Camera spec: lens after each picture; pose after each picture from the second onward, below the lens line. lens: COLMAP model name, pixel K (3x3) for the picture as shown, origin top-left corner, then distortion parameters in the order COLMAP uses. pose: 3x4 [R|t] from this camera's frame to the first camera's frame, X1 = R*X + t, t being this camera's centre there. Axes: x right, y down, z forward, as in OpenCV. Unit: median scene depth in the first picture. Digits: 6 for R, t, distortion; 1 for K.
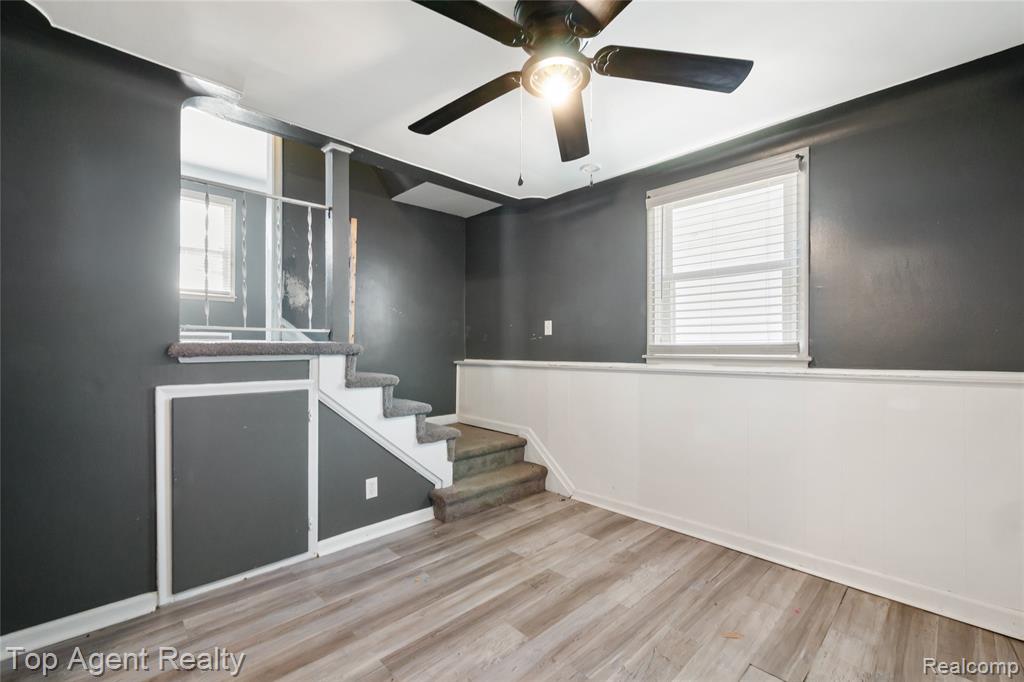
lens RADIAL K [[427.6, 0, 495.8], [0, 427.6, 353.3], [0, 0, 1]] dist [-0.013538, 0.002569]
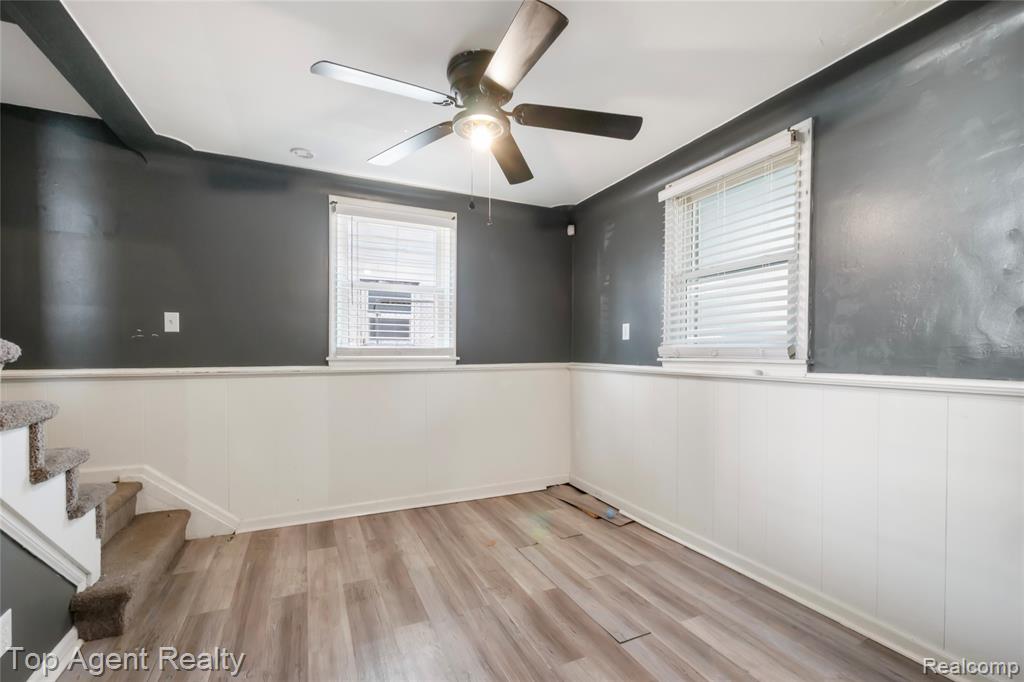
lens RADIAL K [[427.6, 0, 534.2], [0, 427.6, 364.7], [0, 0, 1]] dist [-0.013538, 0.002569]
pose [[0.299418, -0.022393, 0.953859, -0.554520], [0.008554, 0.999747, 0.020785, 0.005636], [-0.954084, 0.001936, 0.299534, 0.278499]]
